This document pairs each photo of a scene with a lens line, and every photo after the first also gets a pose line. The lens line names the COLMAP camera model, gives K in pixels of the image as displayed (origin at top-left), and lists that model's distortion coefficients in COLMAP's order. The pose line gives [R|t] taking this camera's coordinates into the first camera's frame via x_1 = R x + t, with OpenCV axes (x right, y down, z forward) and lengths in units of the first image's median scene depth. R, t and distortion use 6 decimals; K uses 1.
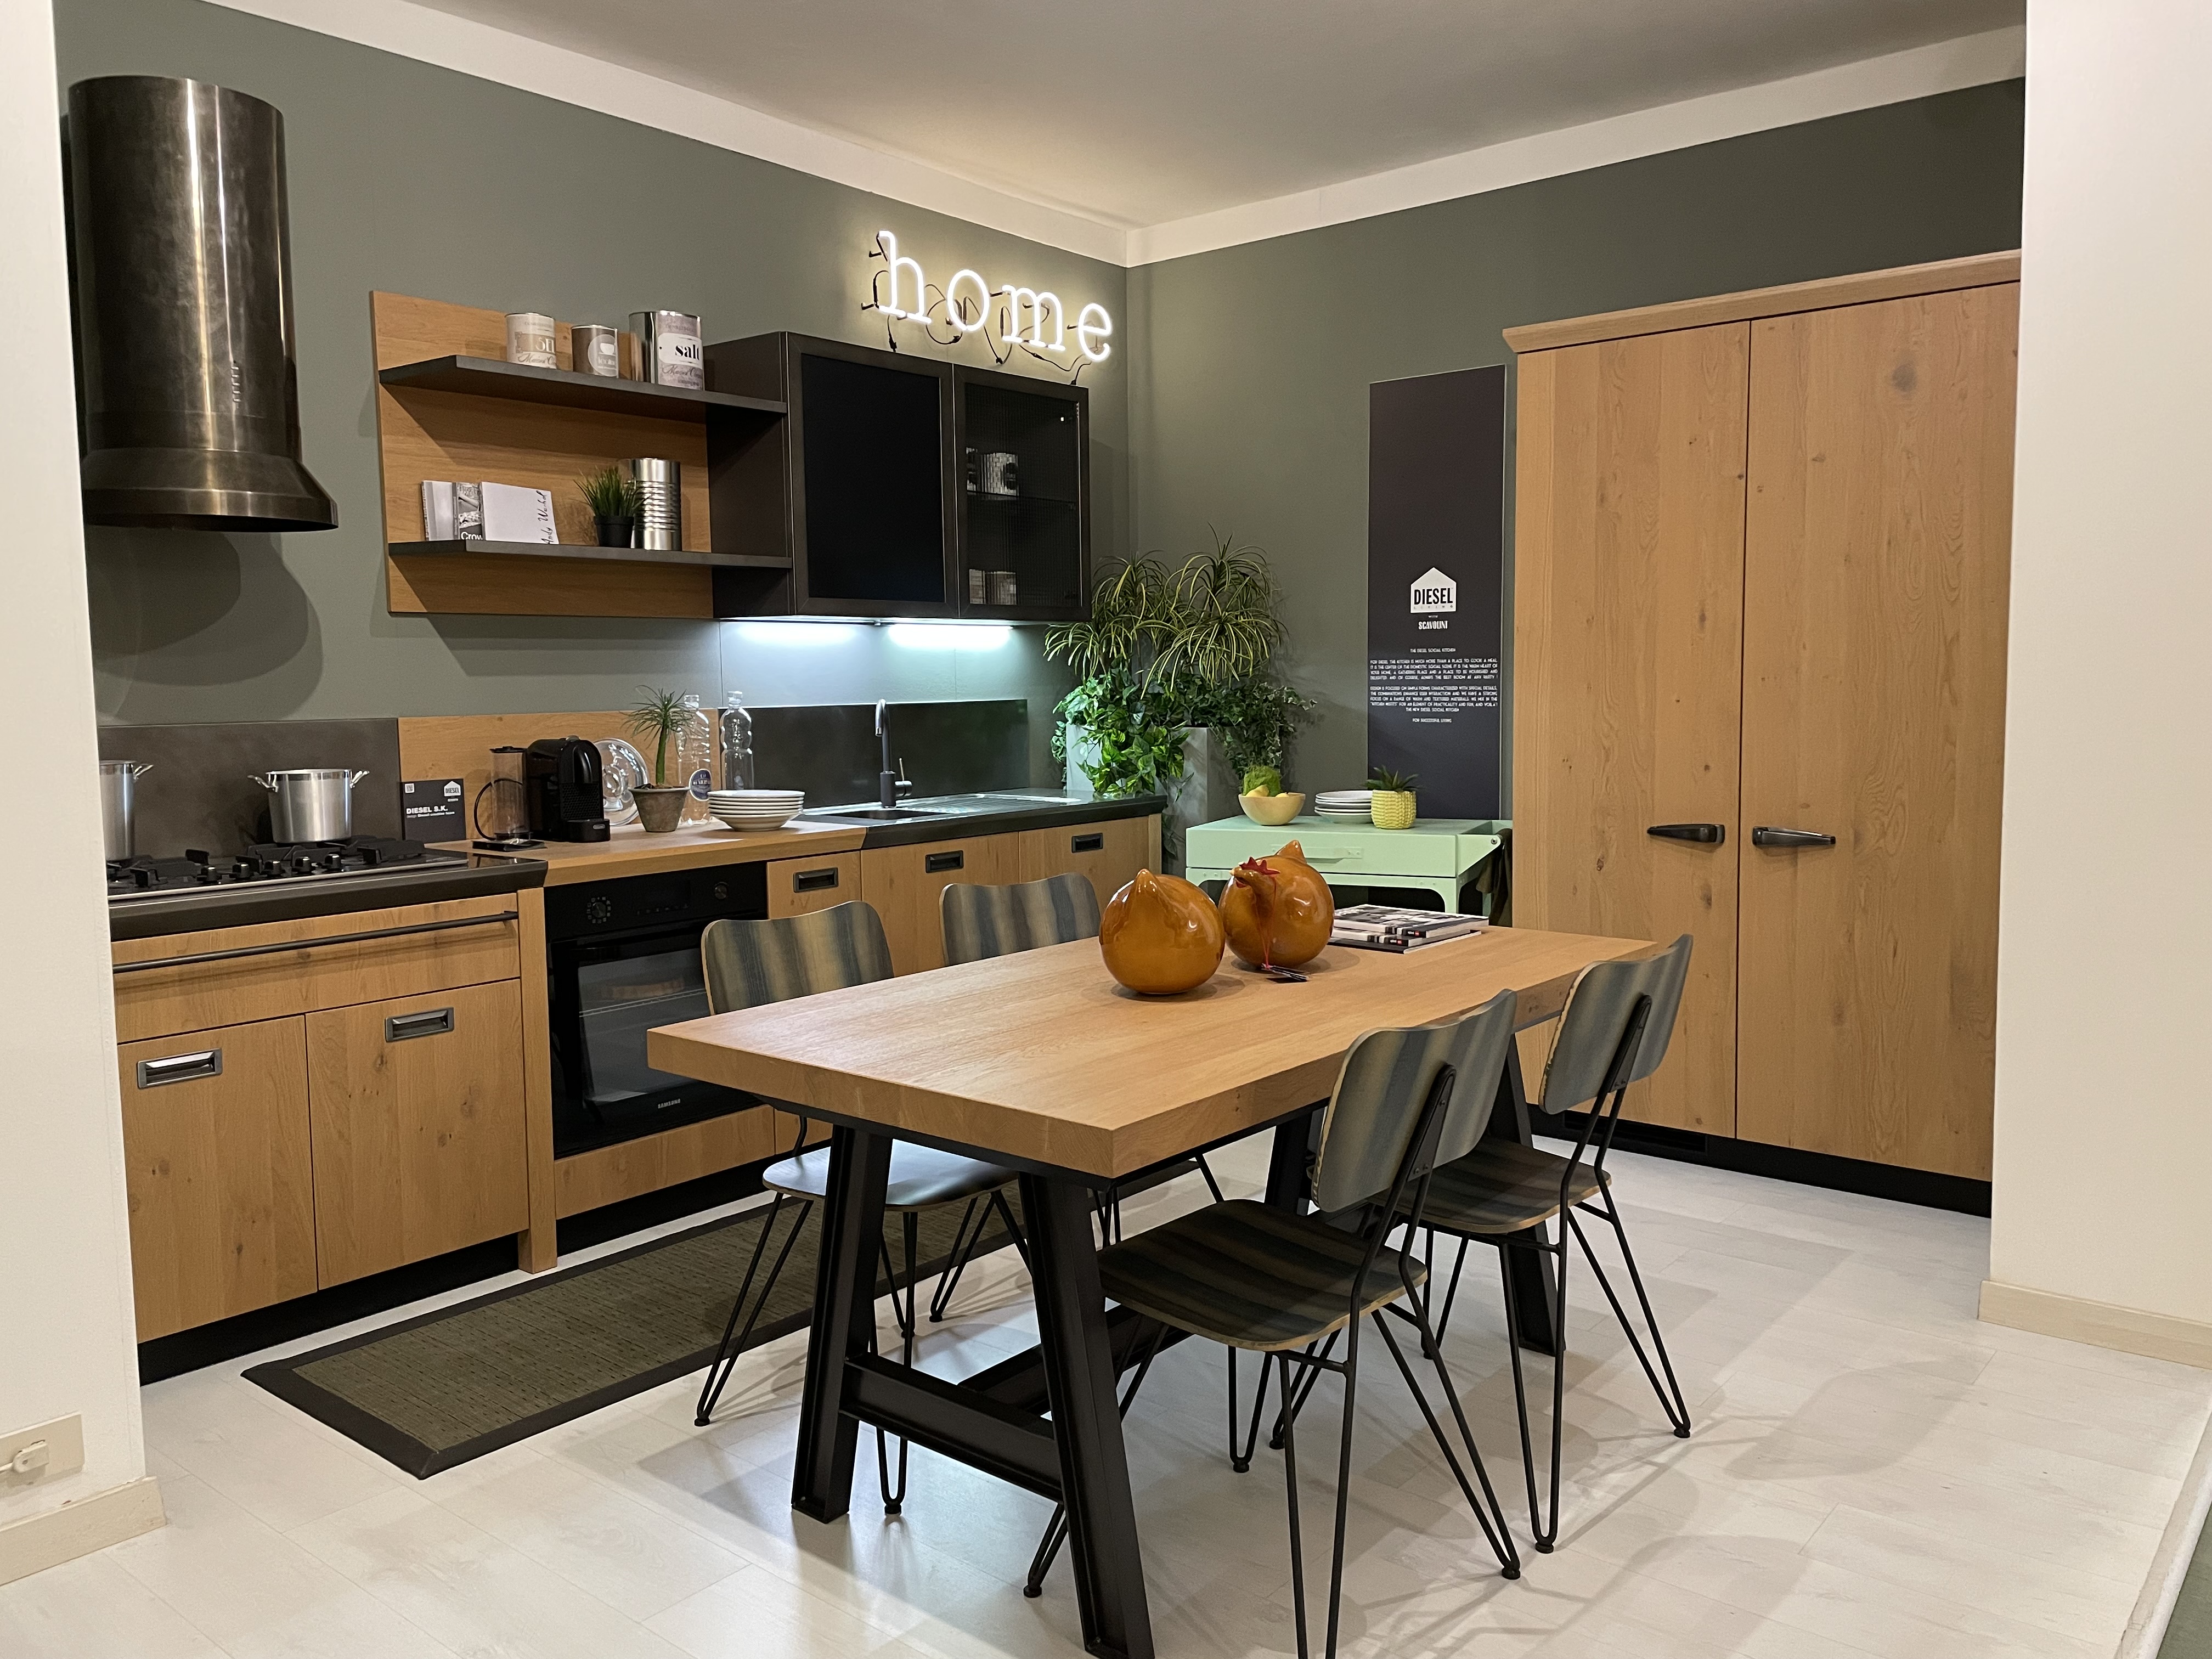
lens RADIAL K [[1666.4, 0, 1131.8], [0, 1666.4, 825.9], [0, 0, 1]] dist [0.075602, -0.104580]
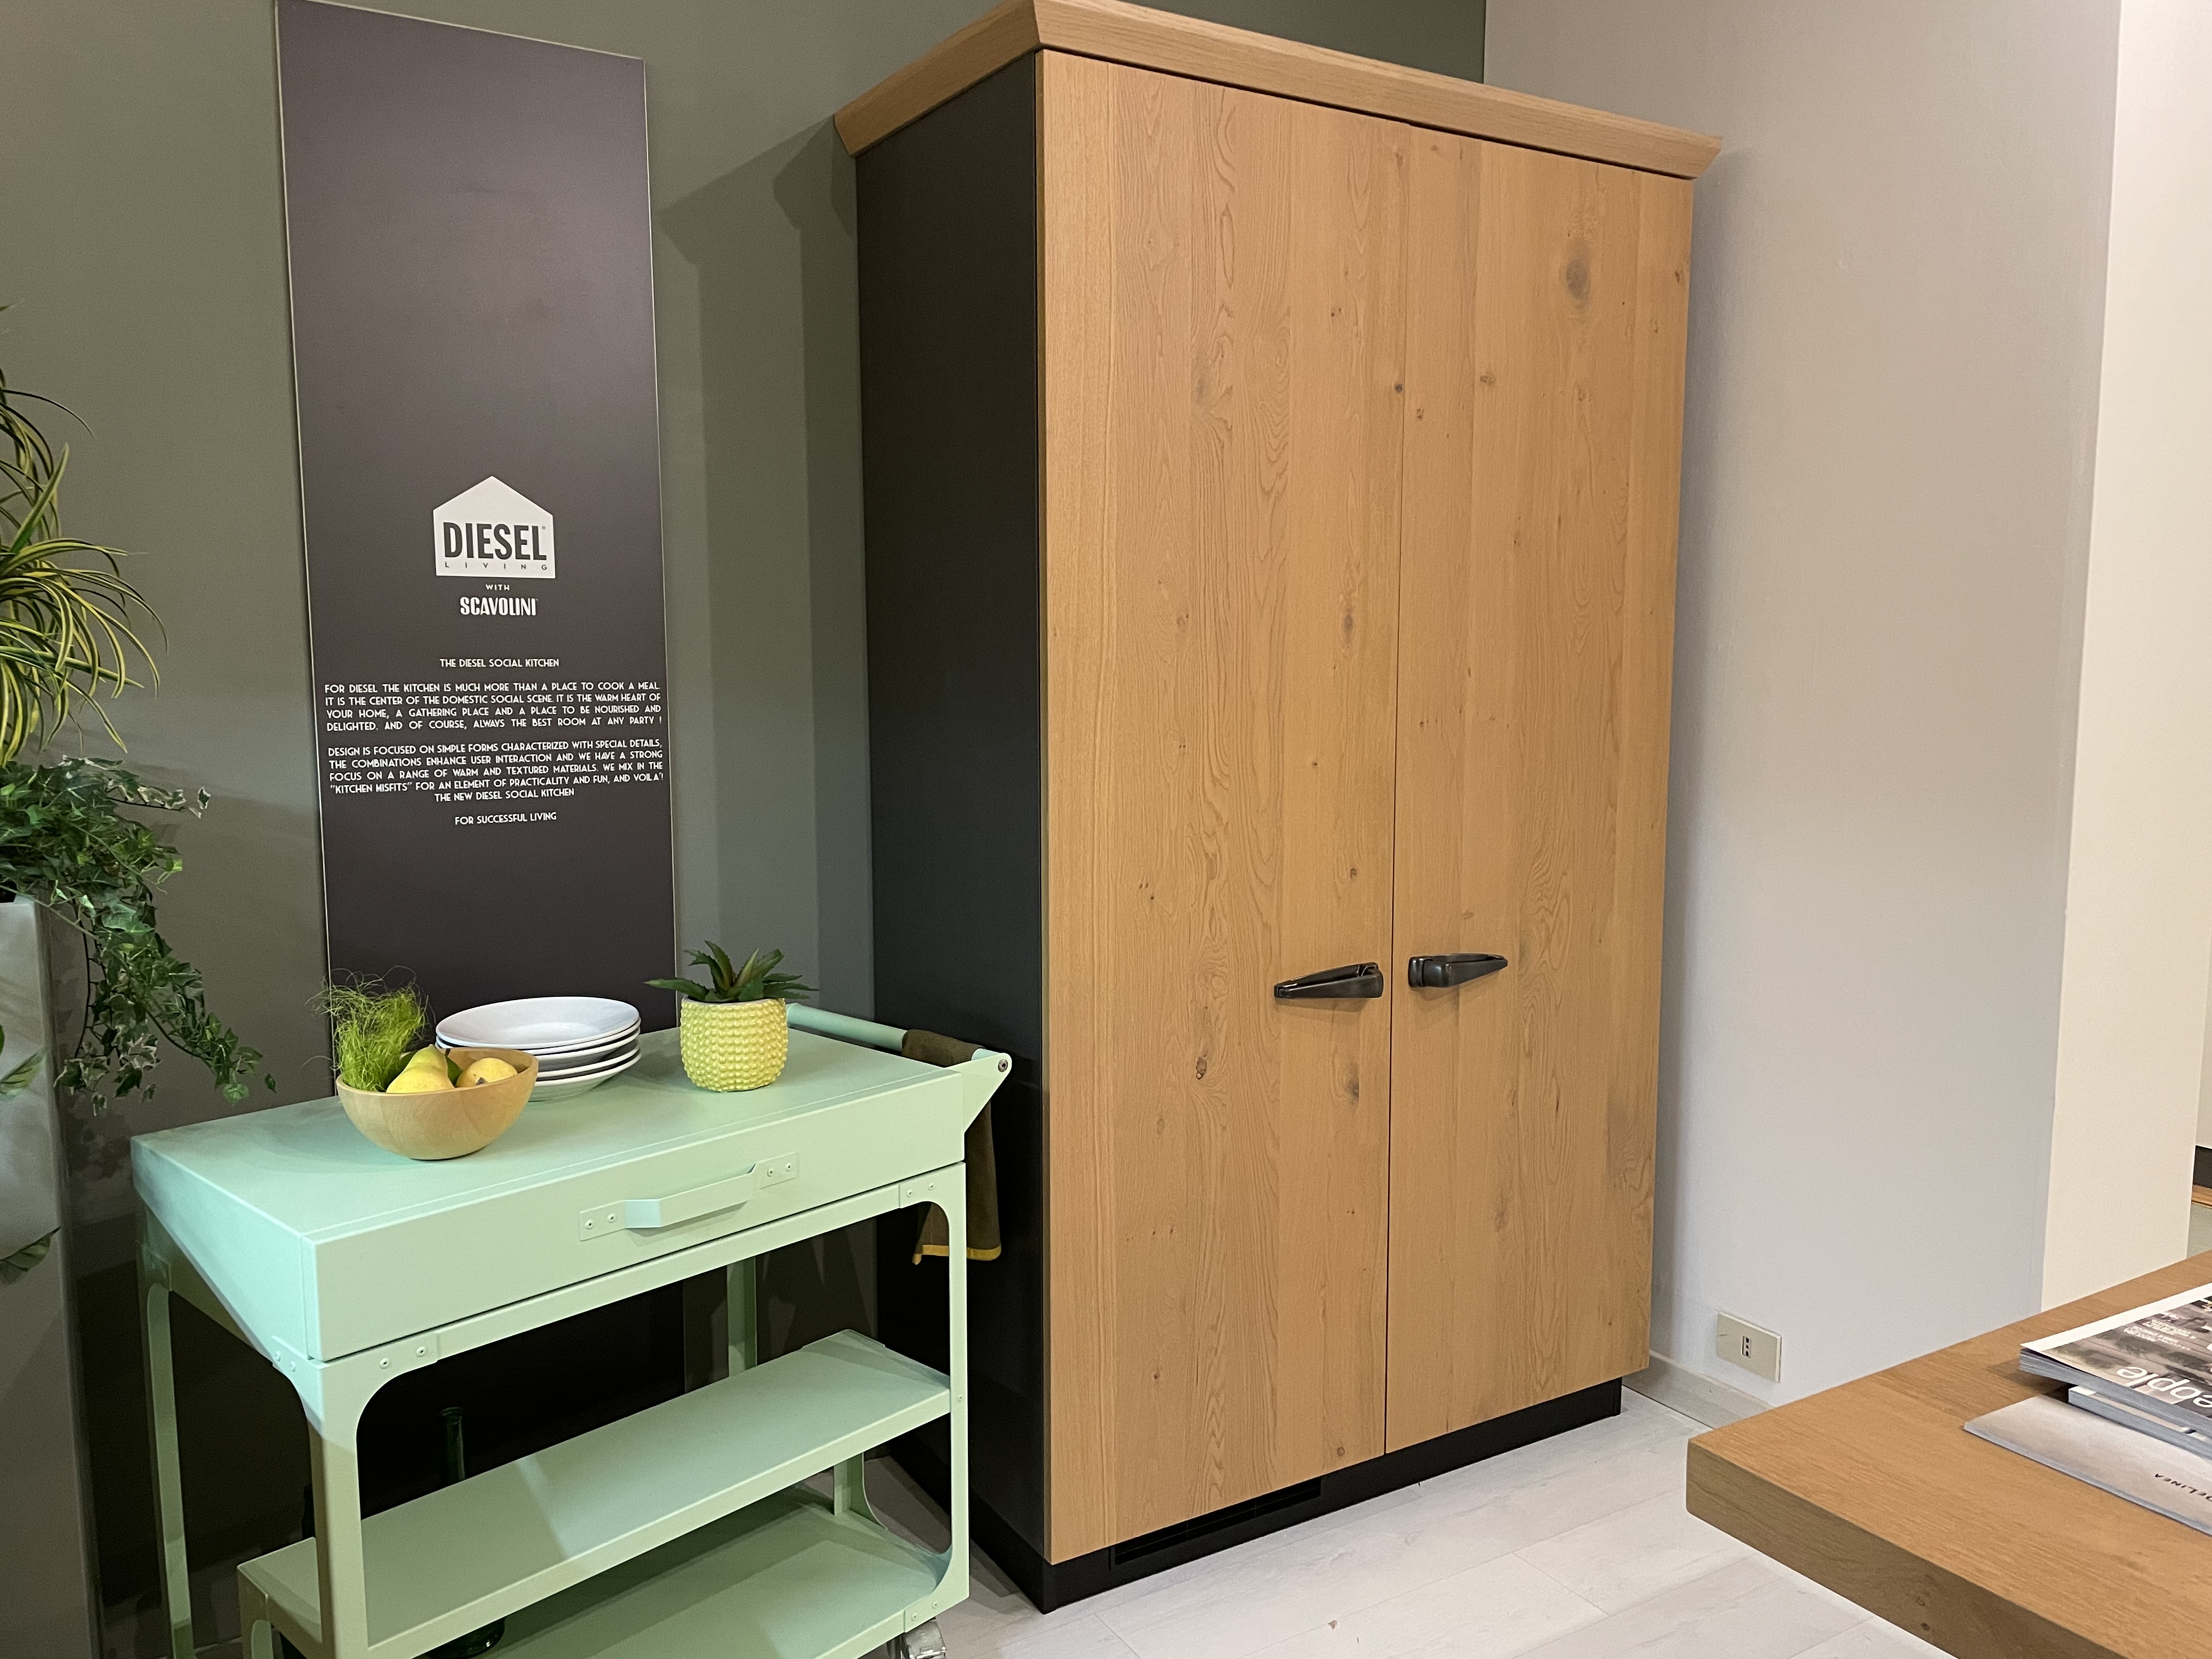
lens RADIAL K [[1666.4, 0, 1116.6], [0, 1666.4, 823.9], [0, 0, 1]] dist [0.075602, -0.104580]
pose [[0.329413, -0.093426, 0.939552, -0.235807], [0.084669, 0.994006, 0.069155, -0.097545], [-0.940382, 0.056770, 0.335349, 0.856551]]
